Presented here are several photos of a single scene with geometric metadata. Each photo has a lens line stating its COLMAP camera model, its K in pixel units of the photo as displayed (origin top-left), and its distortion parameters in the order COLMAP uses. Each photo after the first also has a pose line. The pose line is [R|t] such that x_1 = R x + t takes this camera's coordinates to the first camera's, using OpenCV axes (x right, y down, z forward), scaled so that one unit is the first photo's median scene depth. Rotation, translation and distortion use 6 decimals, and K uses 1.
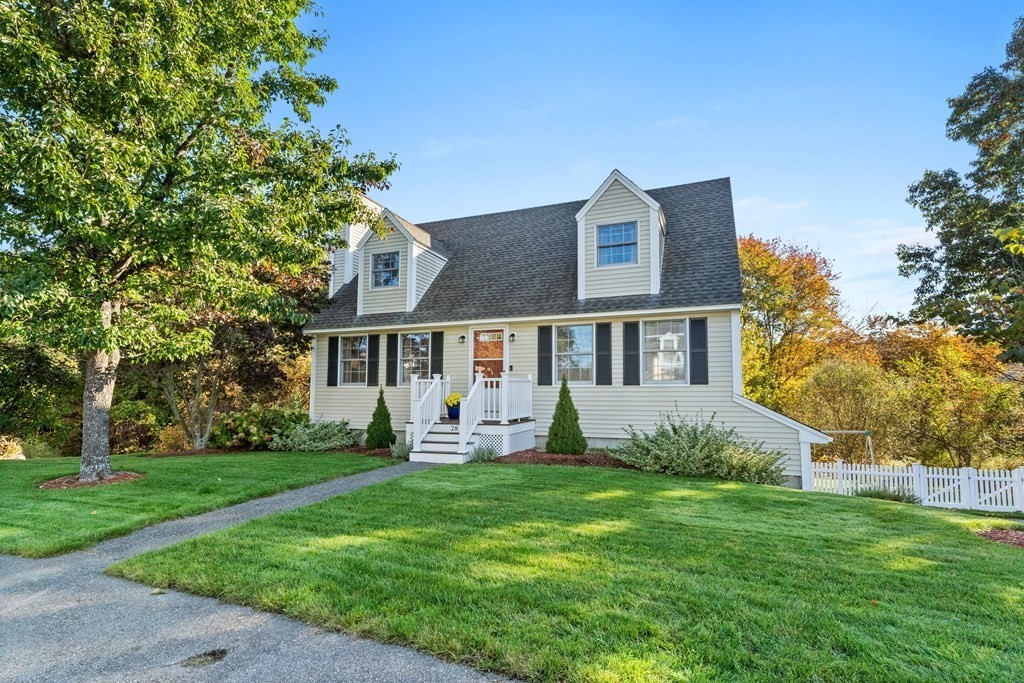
lens RADIAL K [[476.1, 0, 512.0], [0, 476.1, 341.5], [0, 0, 1]] dist [-0.002480, -0.000504]
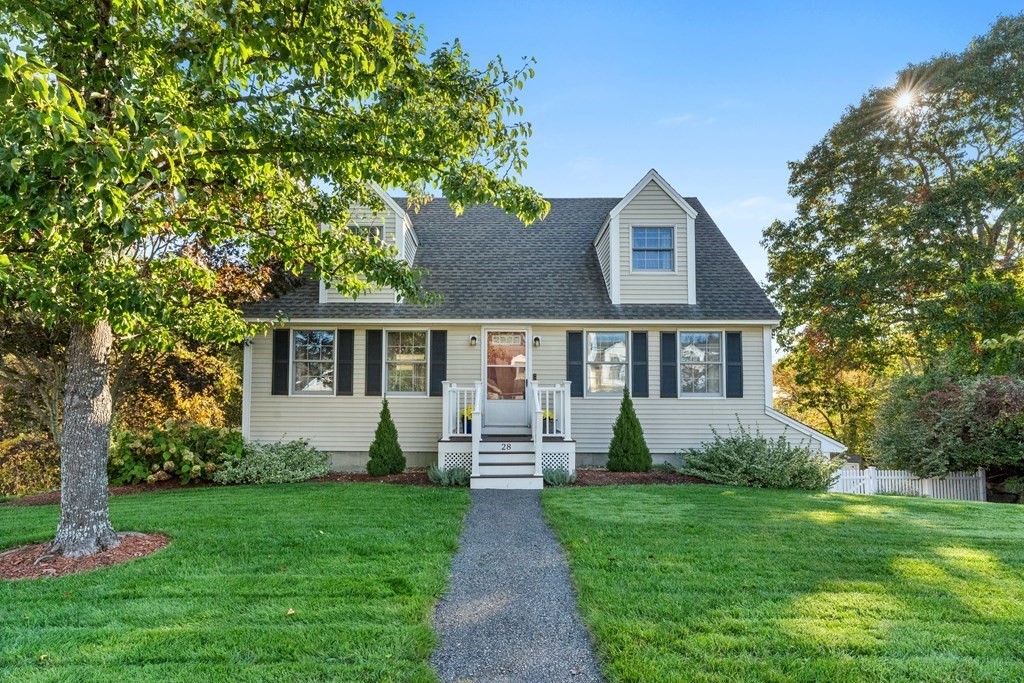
lens RADIAL K [[507.8, 0, 467.9], [0, 507.8, 359.6], [0, 0, 1]] dist [0.001525, 0.000291]
pose [[0.933467, 0.036485, 0.356804, -0.459270], [-0.043207, 0.999007, 0.010885, 0.020017], [-0.356052, -0.025577, 0.934116, 0.174990]]
